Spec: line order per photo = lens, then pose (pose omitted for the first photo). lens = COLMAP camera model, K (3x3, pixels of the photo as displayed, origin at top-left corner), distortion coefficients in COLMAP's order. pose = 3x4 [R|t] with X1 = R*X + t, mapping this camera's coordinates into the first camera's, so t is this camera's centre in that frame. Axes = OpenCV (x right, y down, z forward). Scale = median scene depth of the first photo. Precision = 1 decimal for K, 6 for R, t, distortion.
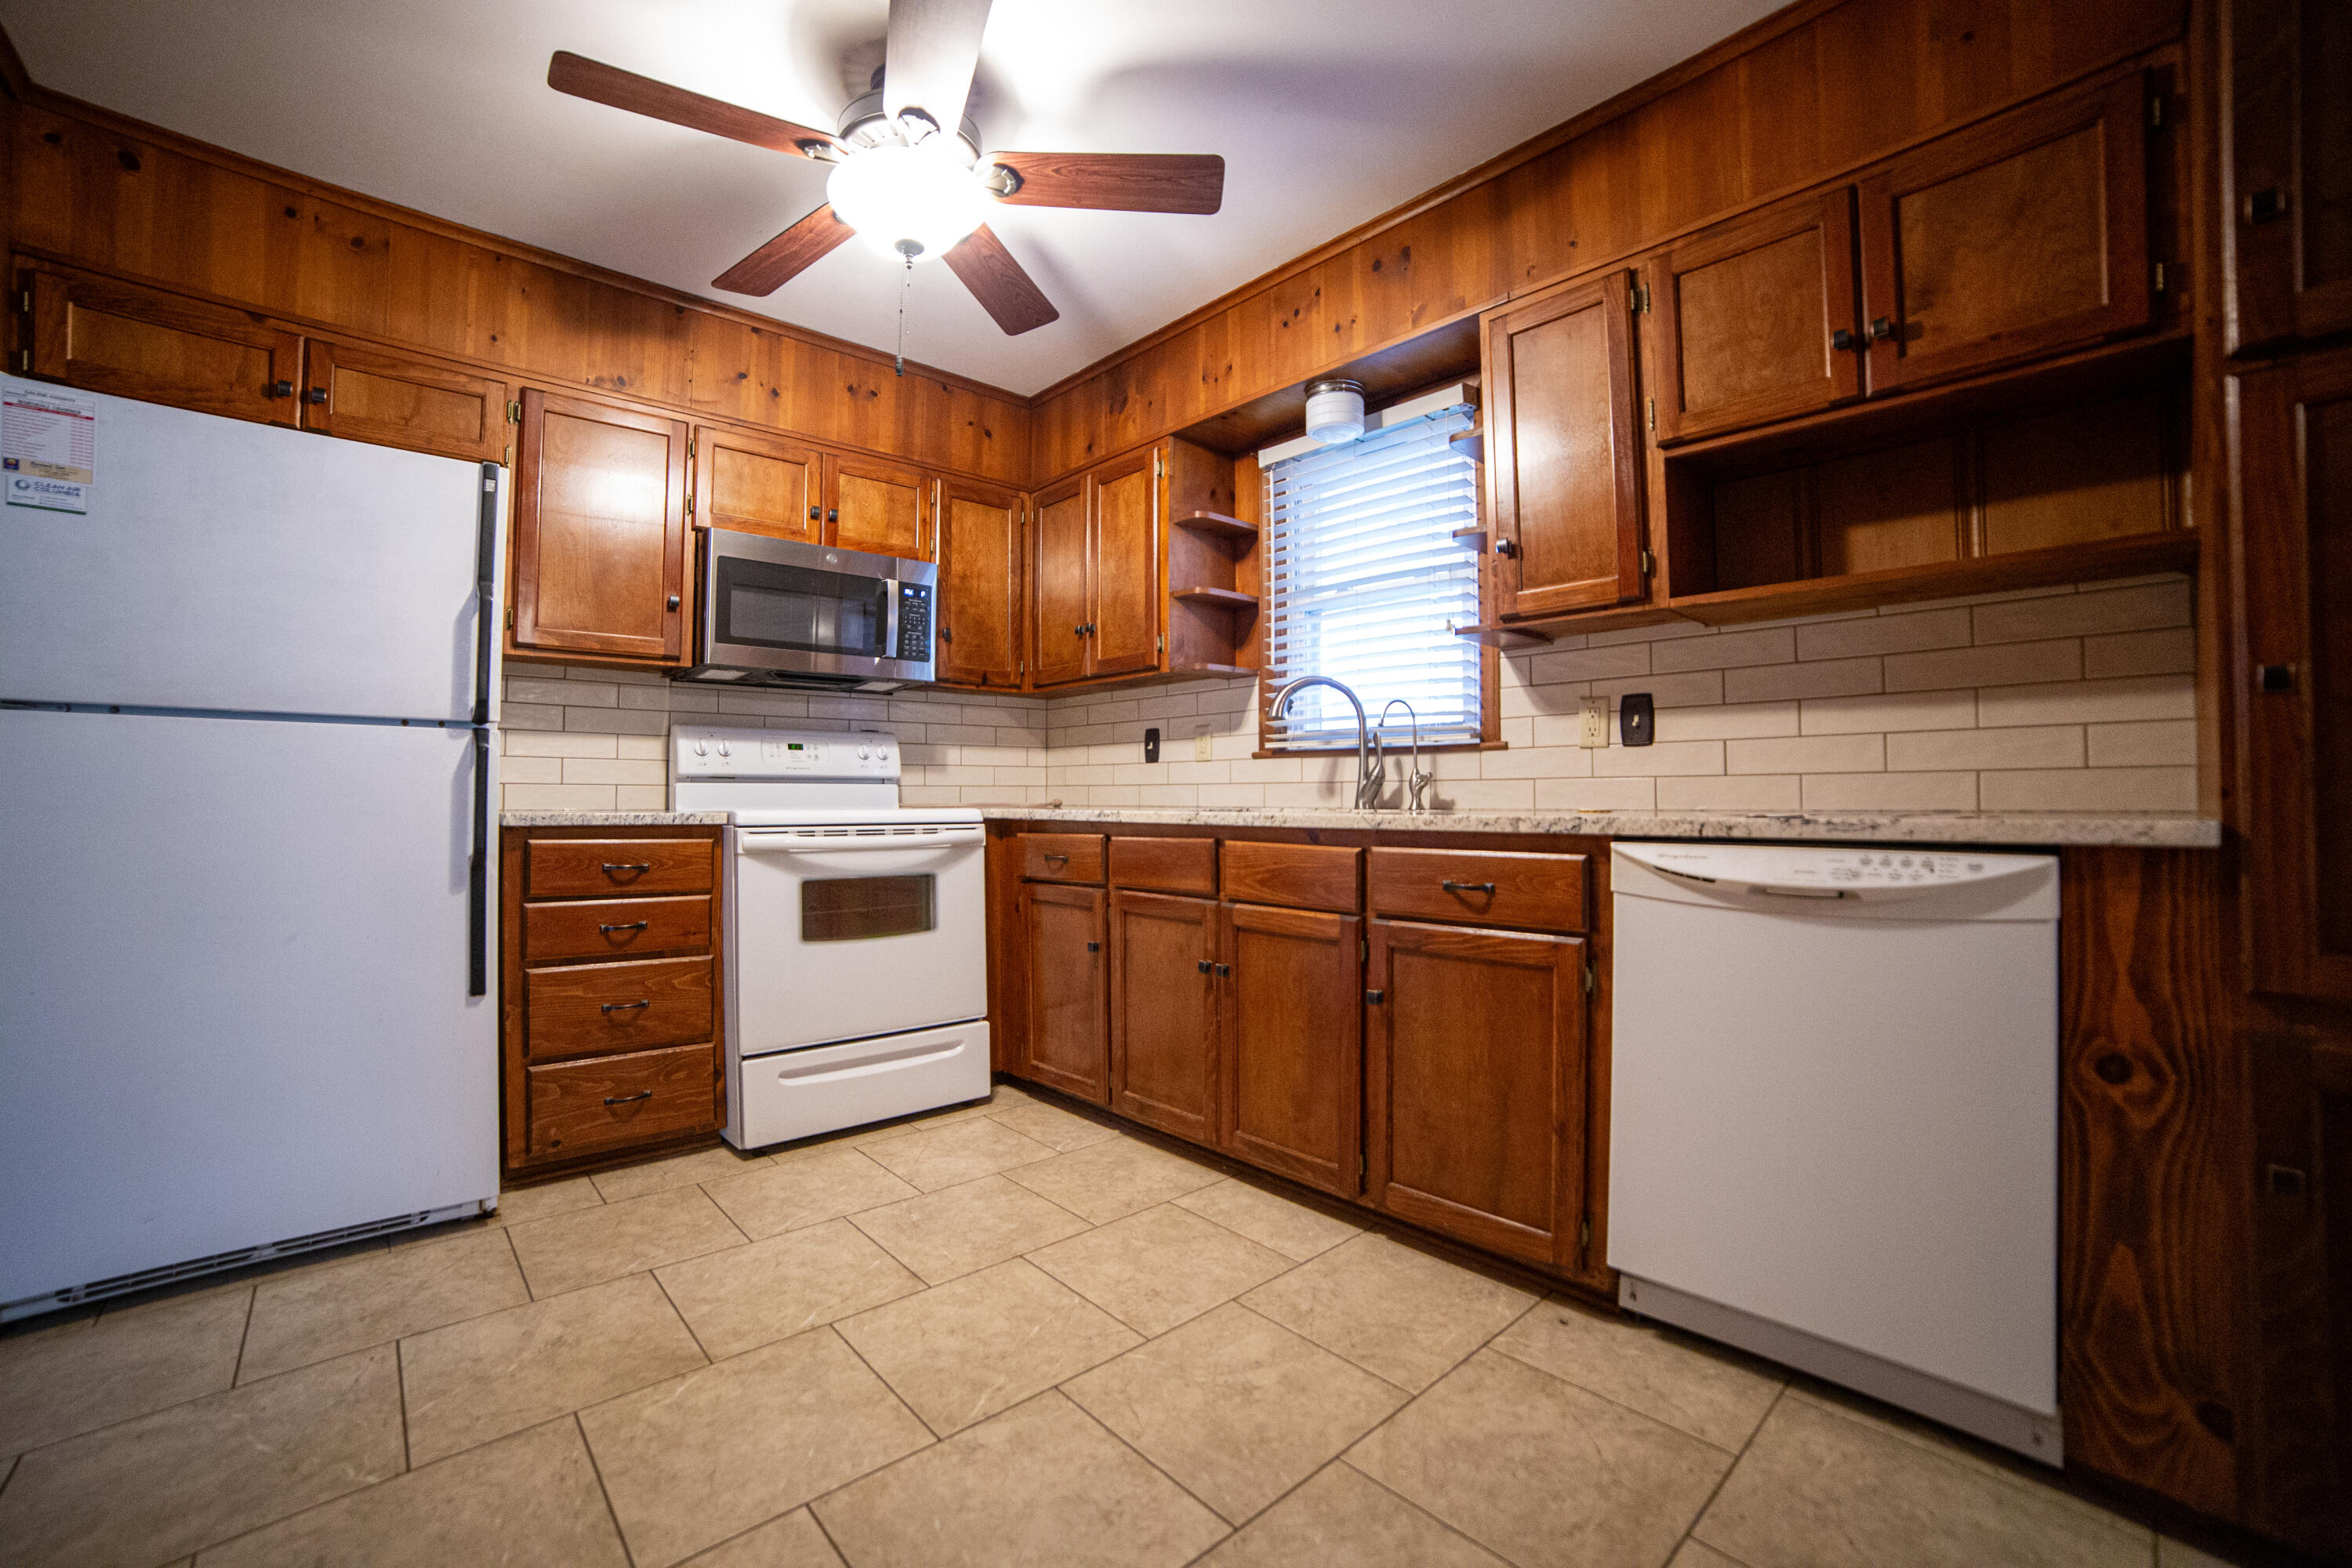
lens RADIAL K [[954.6, 0, 1154.2], [0, 954.6, 780.5], [0, 0, 1]] dist [-0.094539, 0.033286]
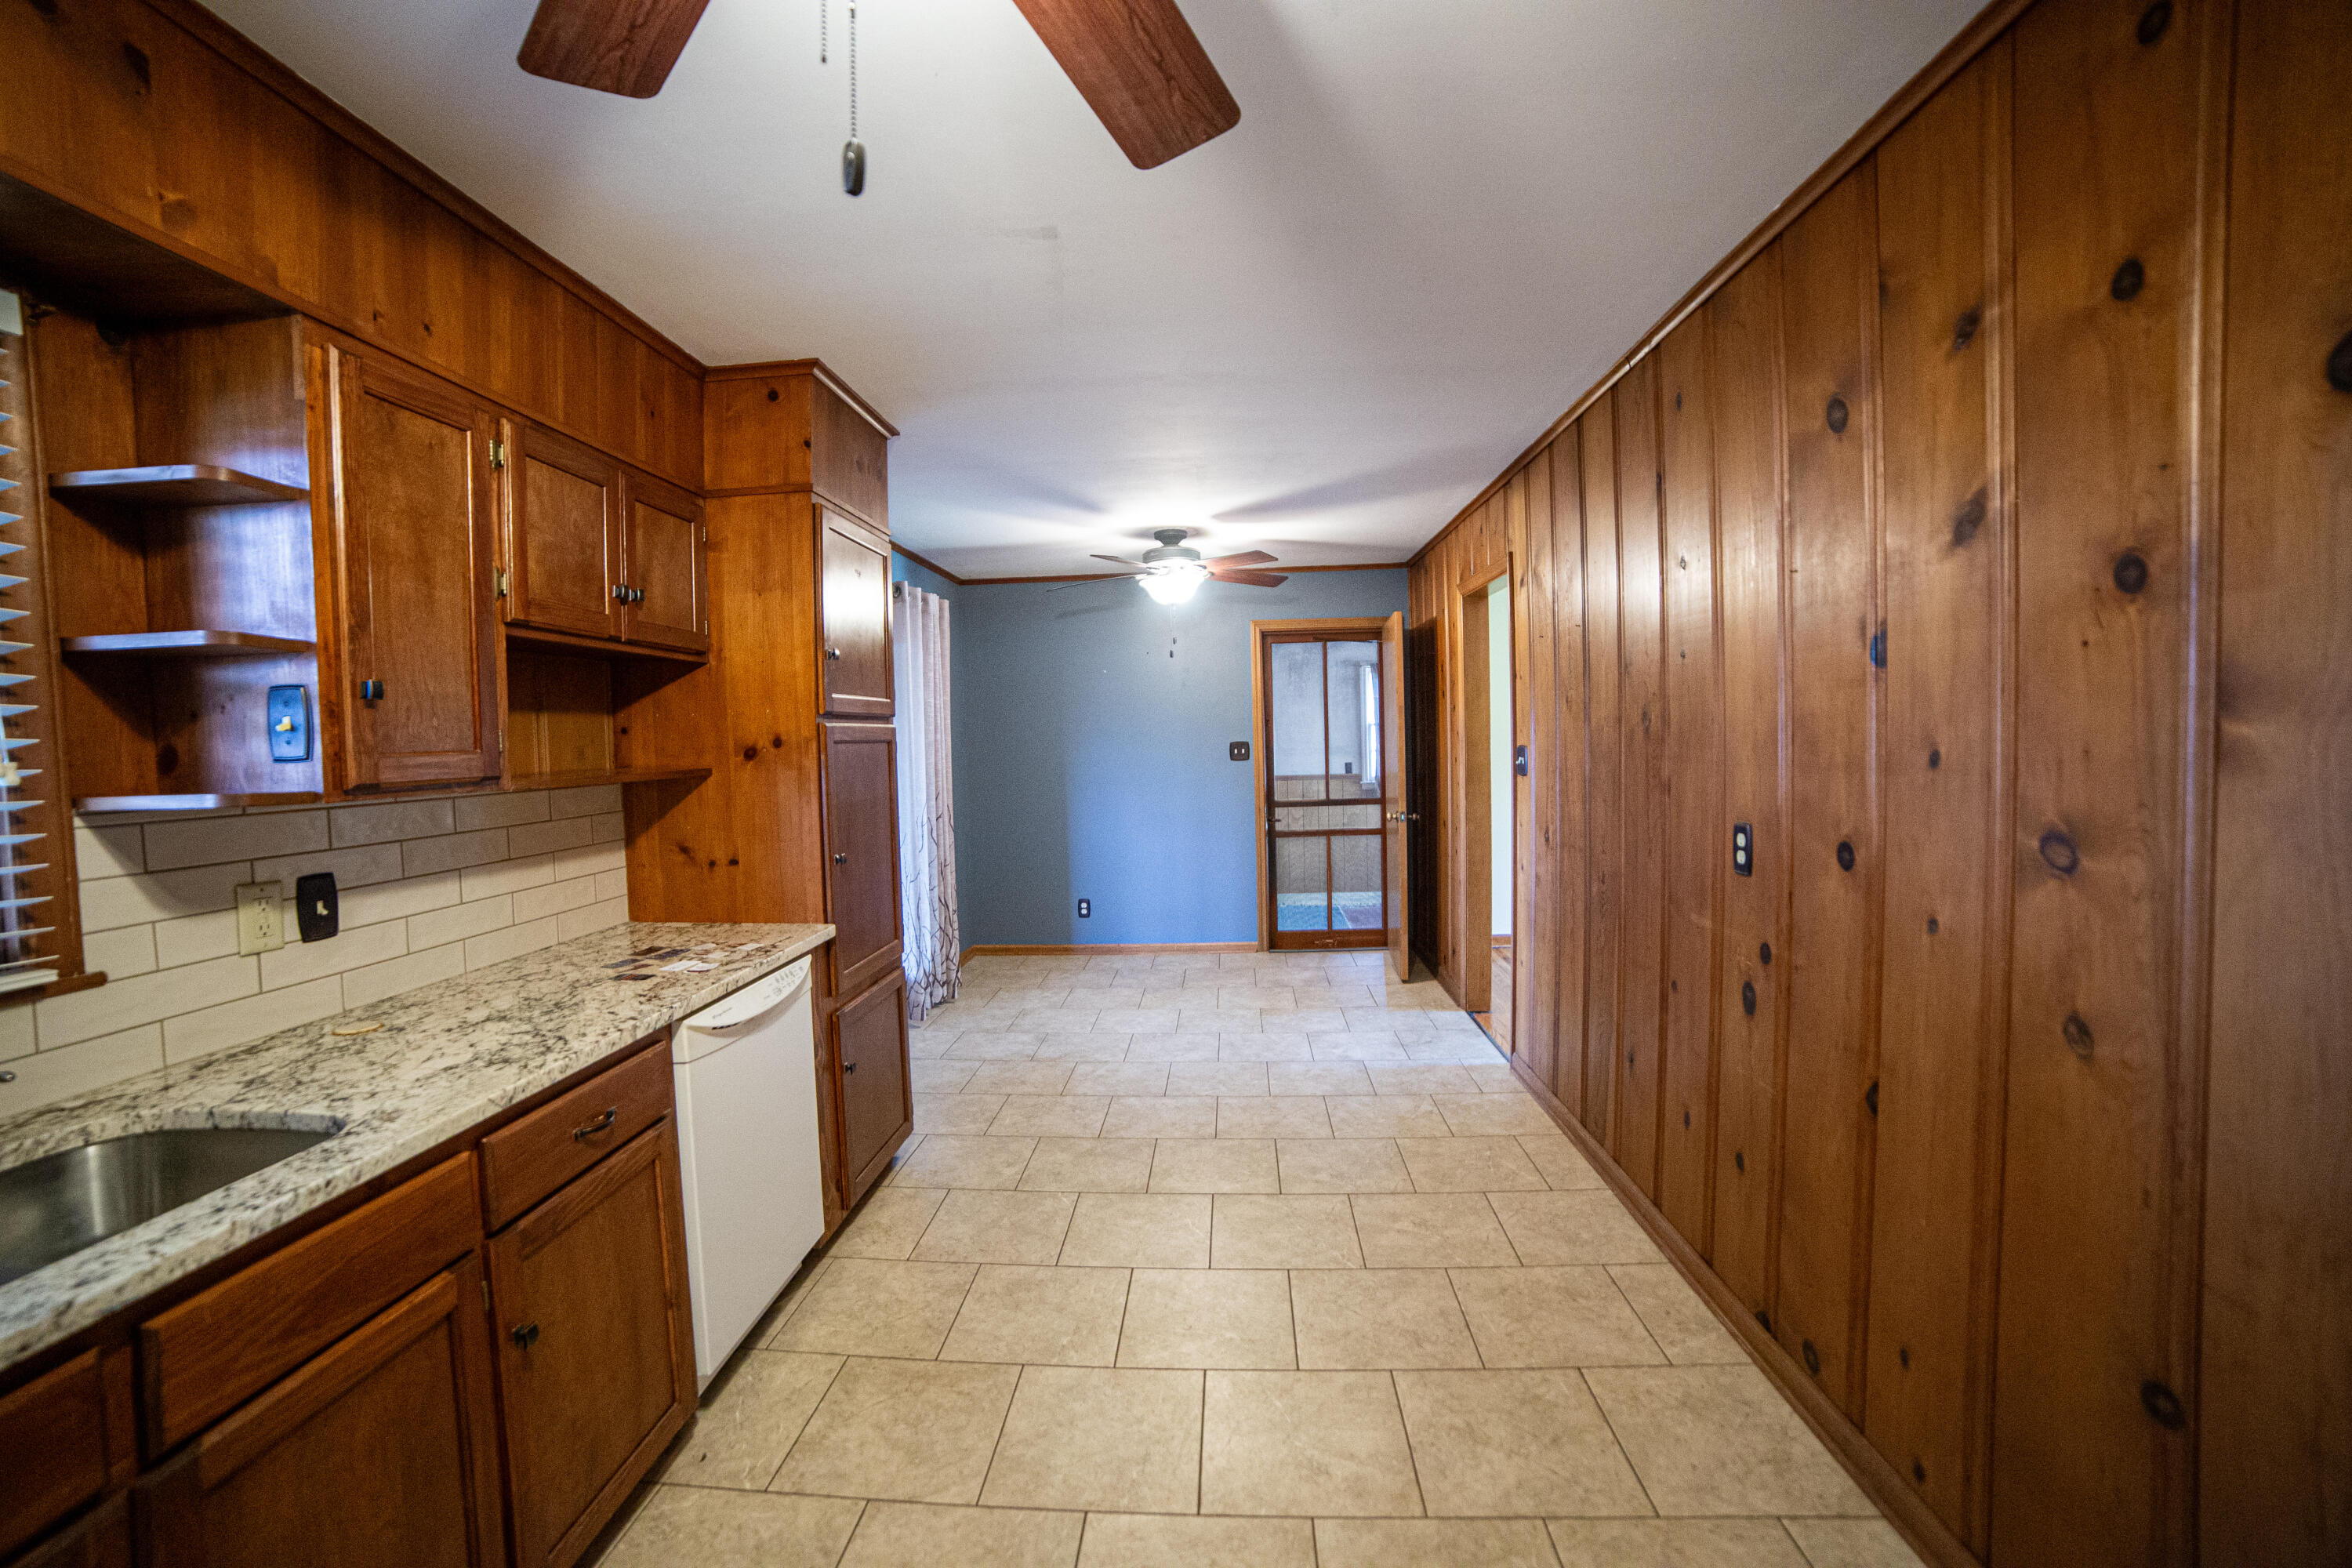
lens RADIAL K [[954.6, 0, 1154.2], [0, 954.6, 780.5], [0, 0, 1]] dist [-0.094539, 0.033286]
pose [[-0.691076, -0.014010, 0.722646, -0.542720], [0.013842, 0.999372, 0.032613, -0.192605], [-0.722650, 0.032541, -0.690448, 1.035374]]
